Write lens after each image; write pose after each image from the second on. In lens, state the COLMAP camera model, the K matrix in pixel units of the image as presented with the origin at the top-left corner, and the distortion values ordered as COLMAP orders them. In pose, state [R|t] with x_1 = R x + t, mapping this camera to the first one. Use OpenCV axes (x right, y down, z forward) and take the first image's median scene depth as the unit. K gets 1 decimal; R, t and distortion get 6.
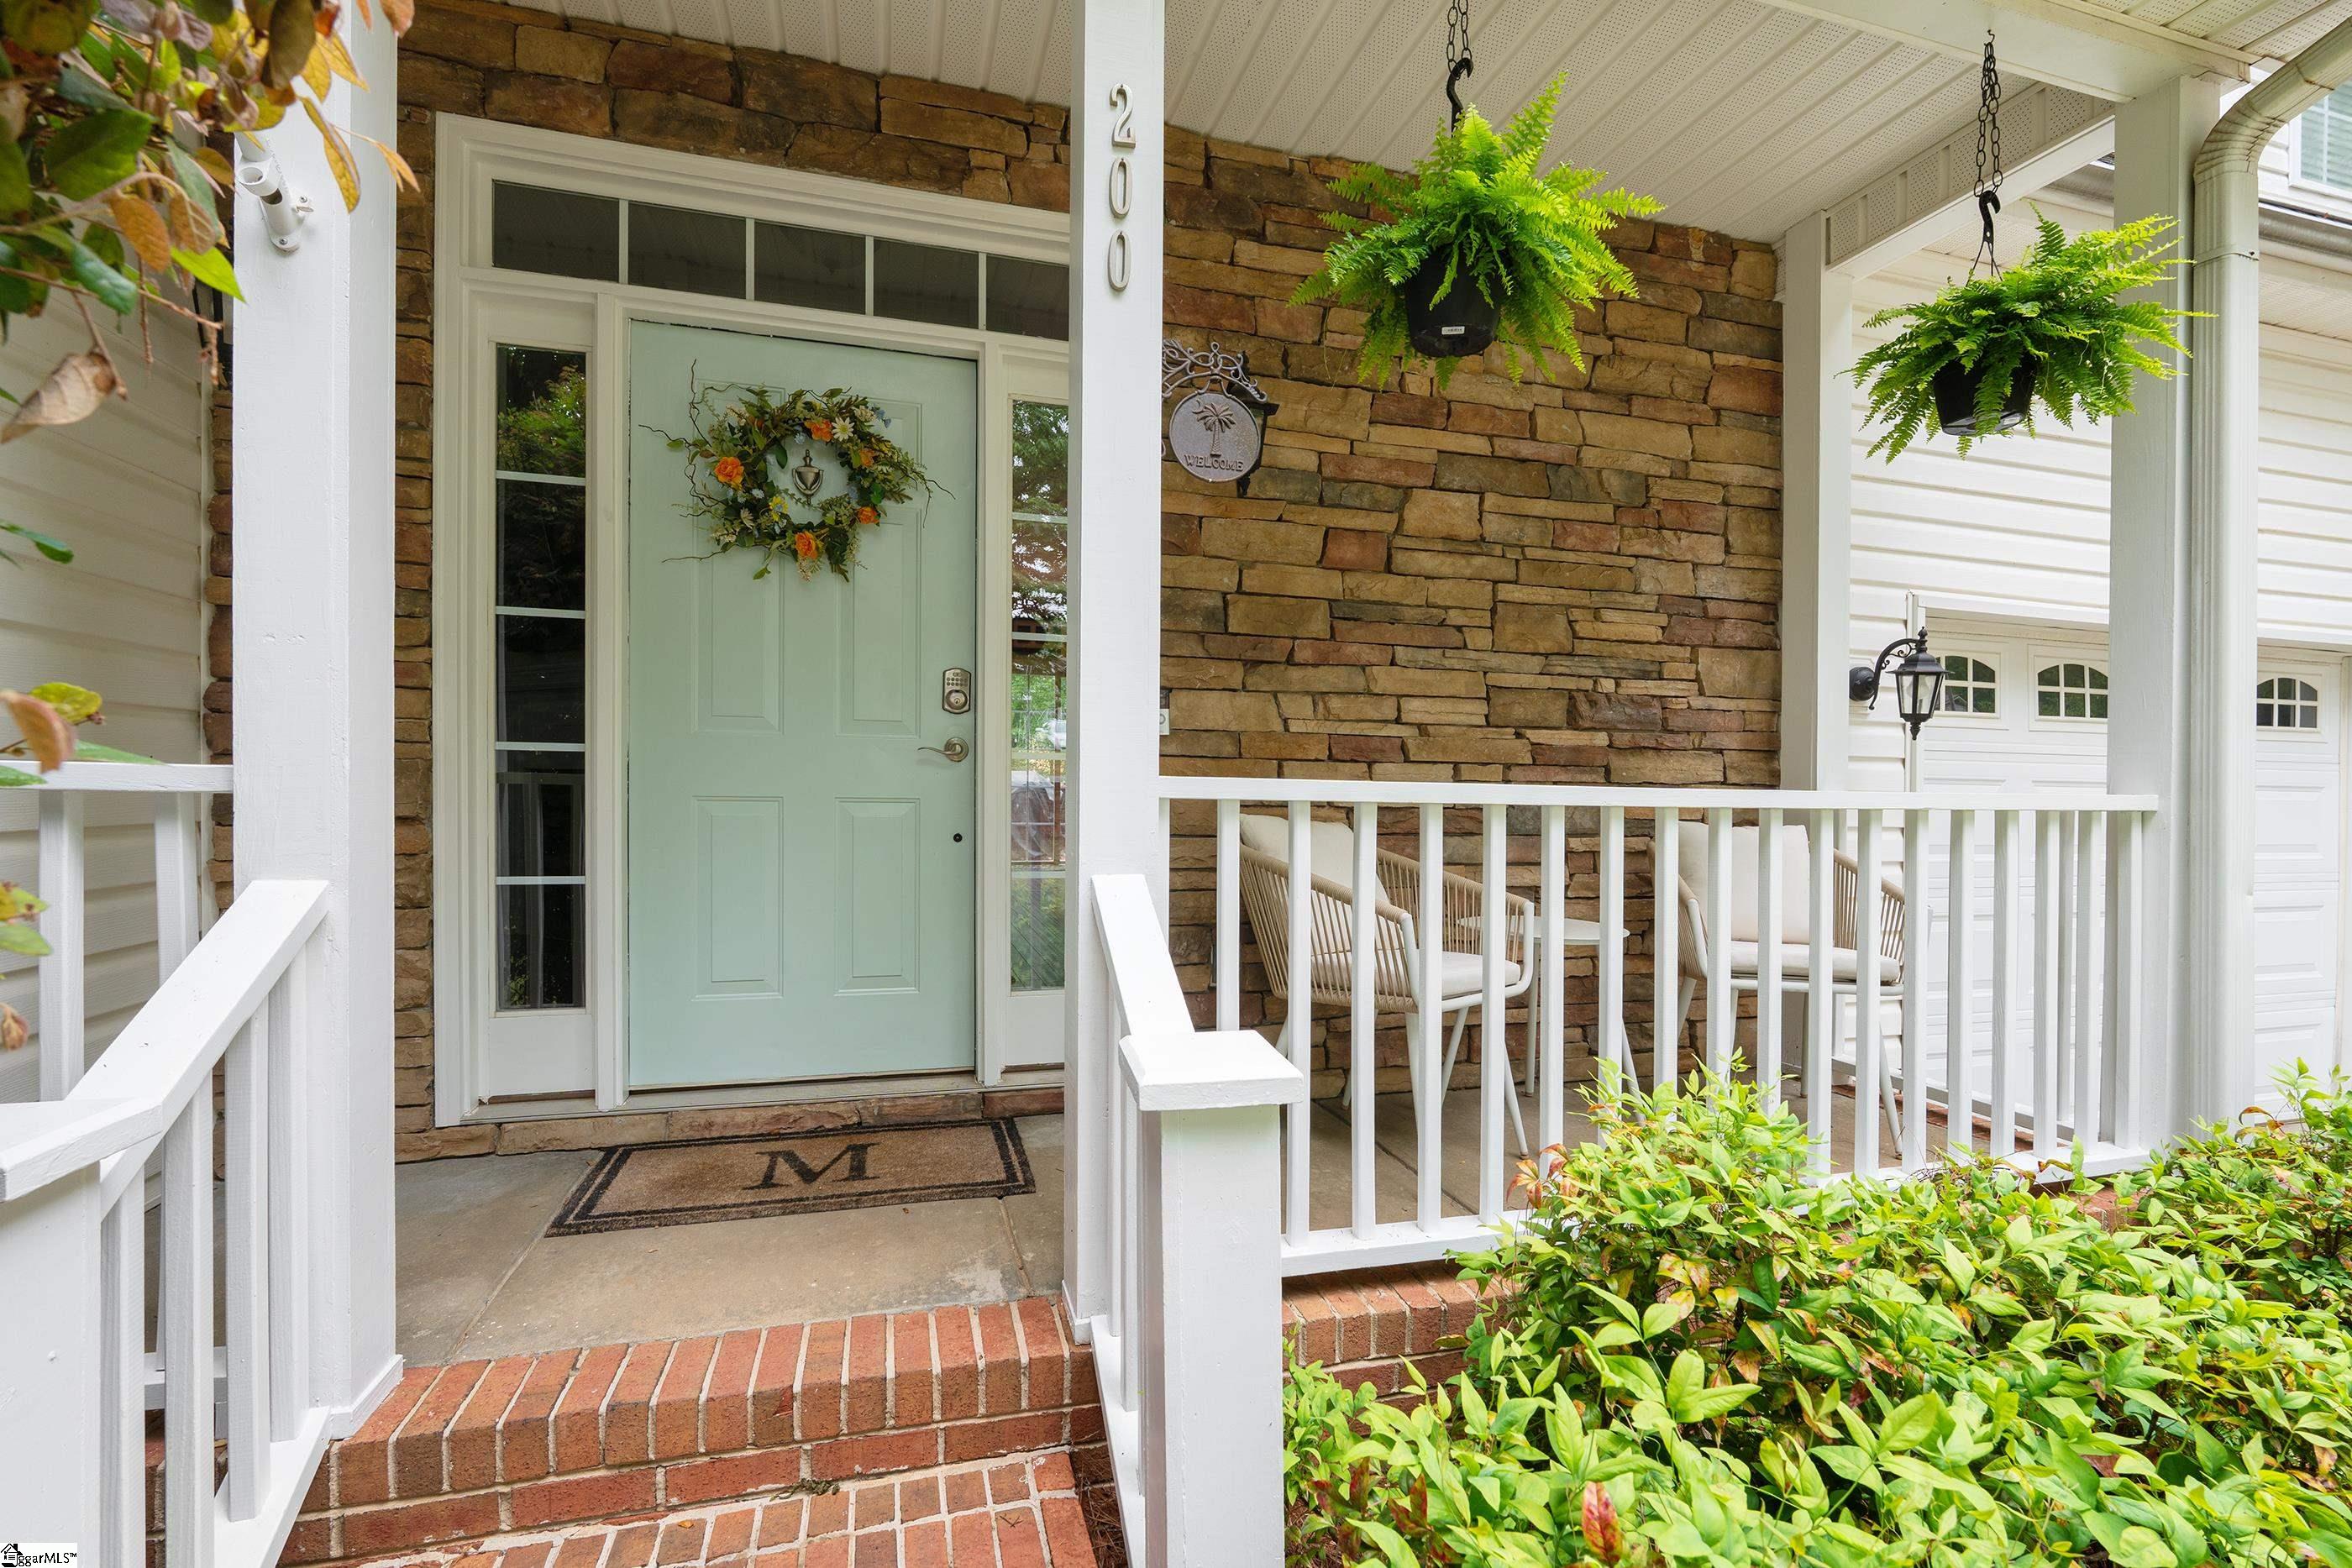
lens RADIAL K [[1019.5, 0, 1176.0], [0, 1019.5, 784.0], [0, 0, 1]] dist [-0.000940, -0.000178]
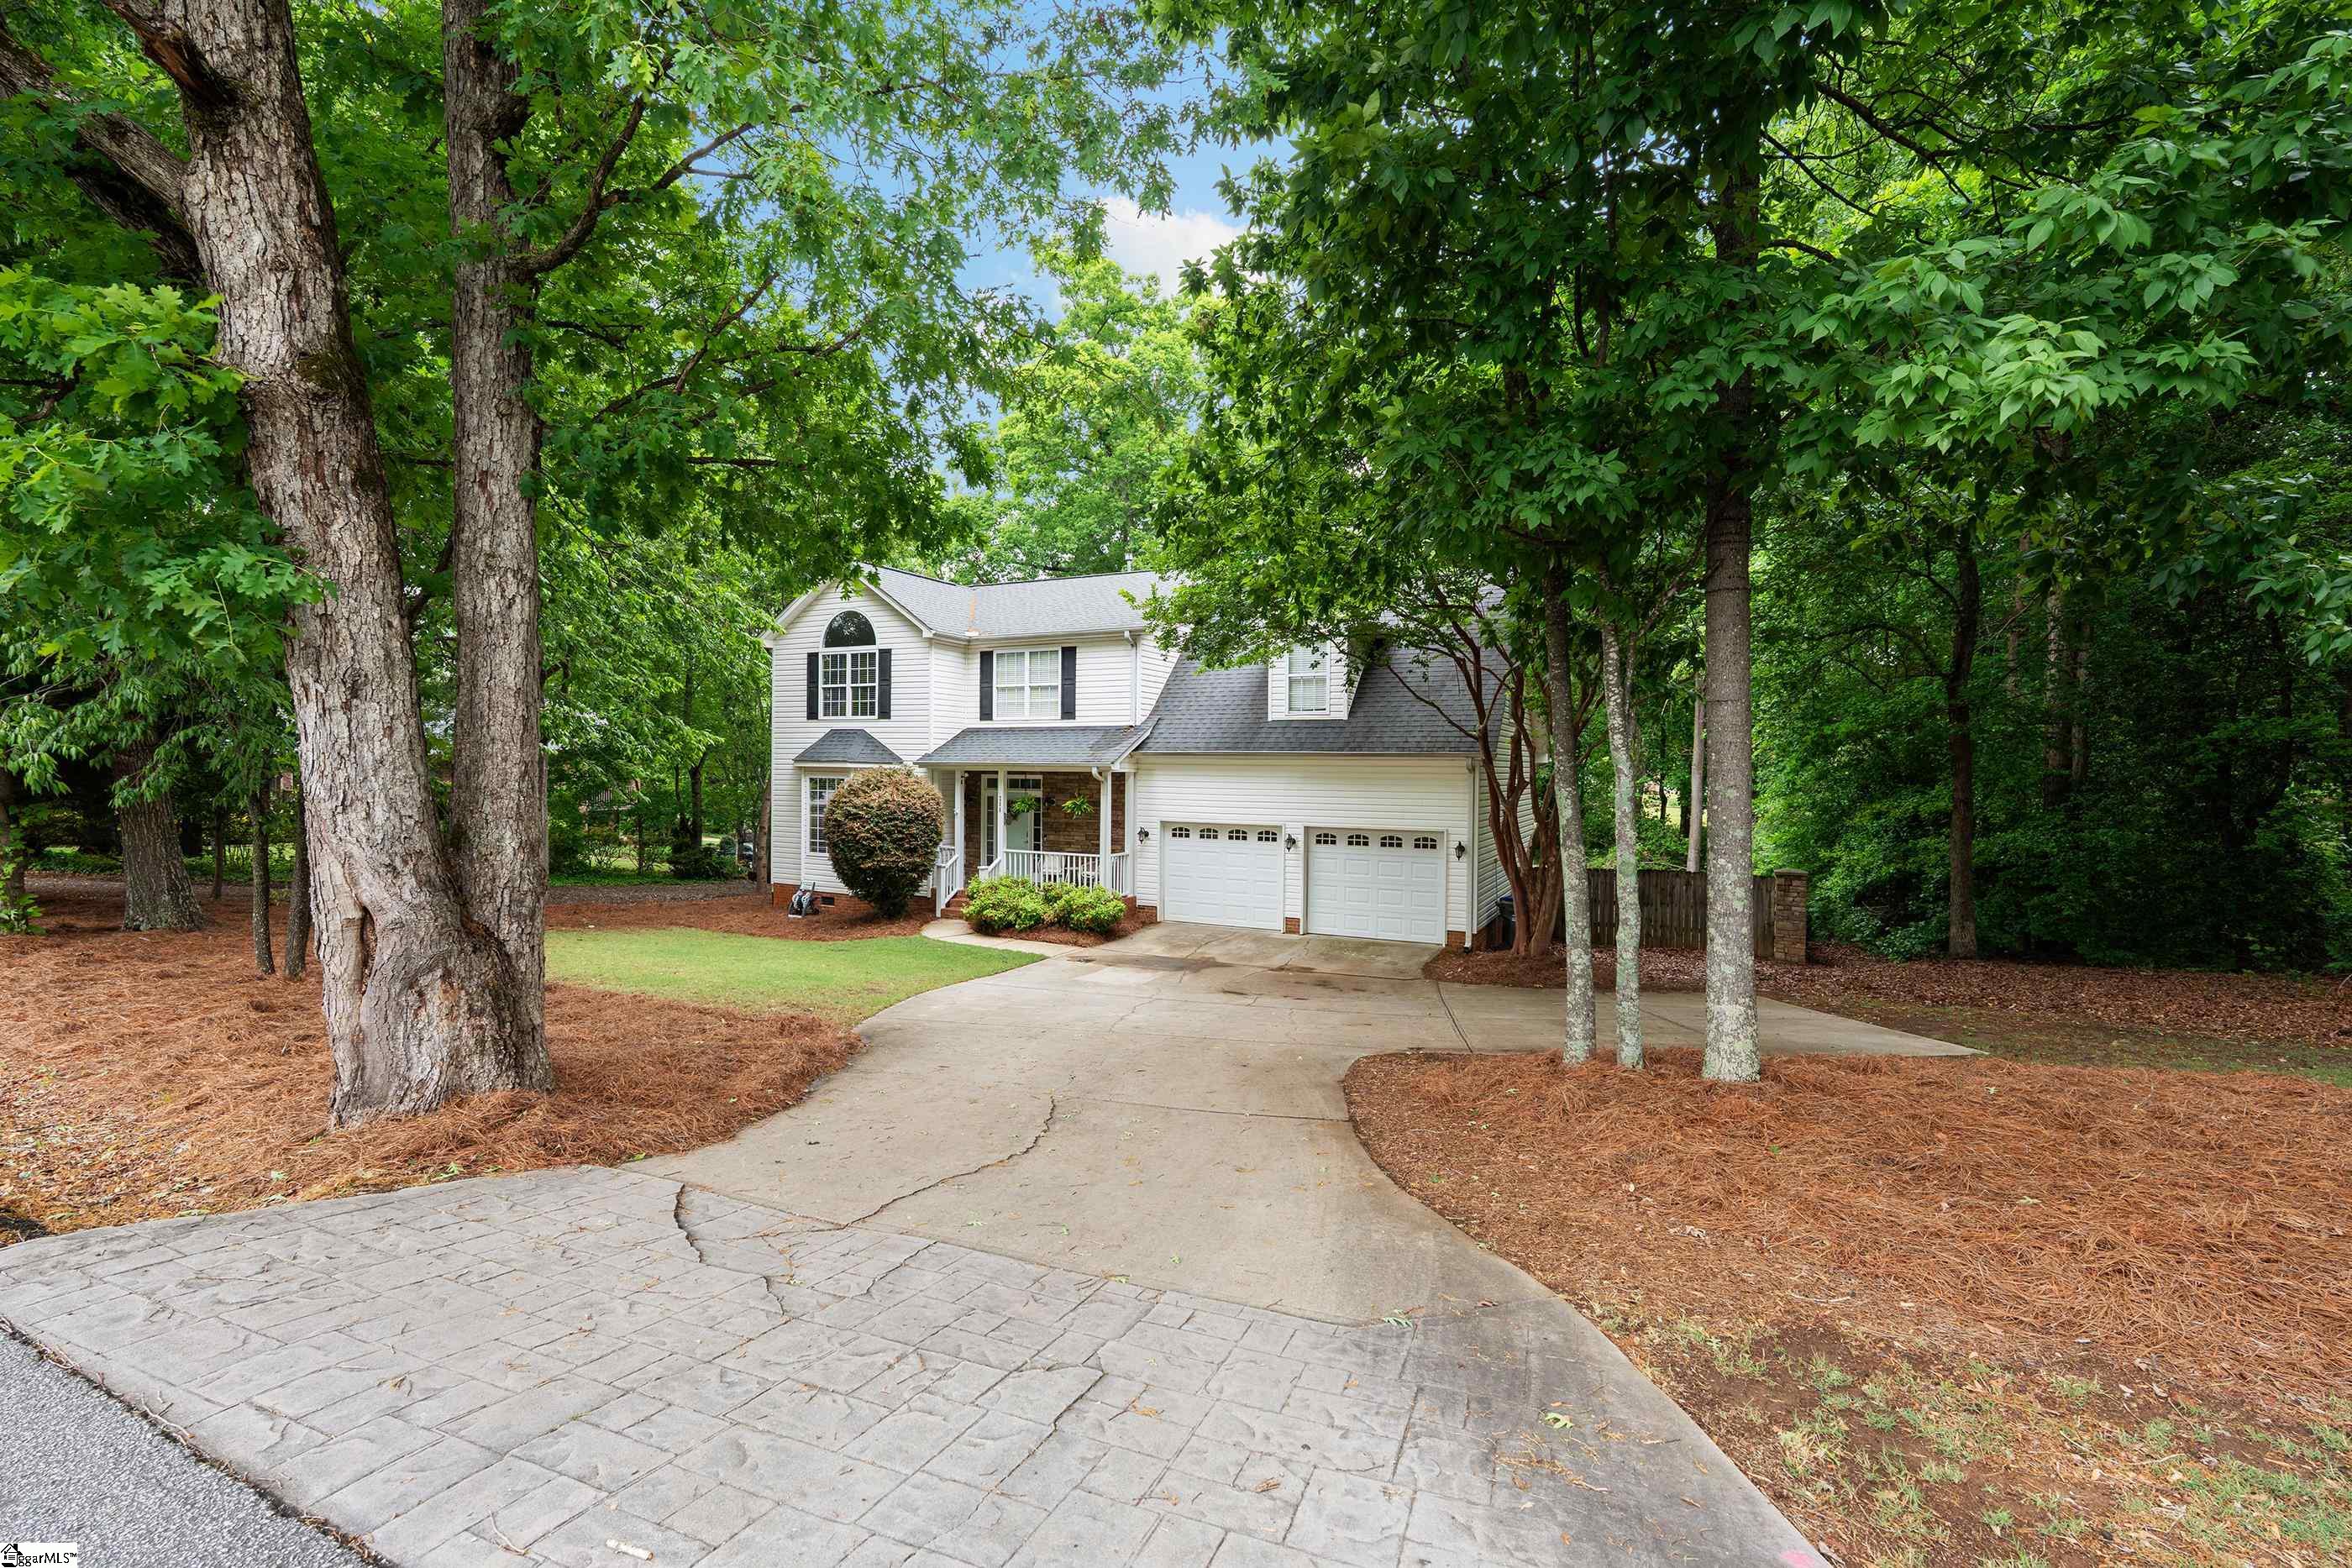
lens RADIAL K [[1002.0, 0, 1141.6], [0, 1002.0, 775.5], [0, 0, 1]] dist [-0.002667, -0.000608]
pose [[0.735264, -0.001966, -0.677778, 4.858751], [0.001494, 0.999998, -0.001279, -0.448761], [0.677779, -0.000072, 0.735266, -3.485639]]
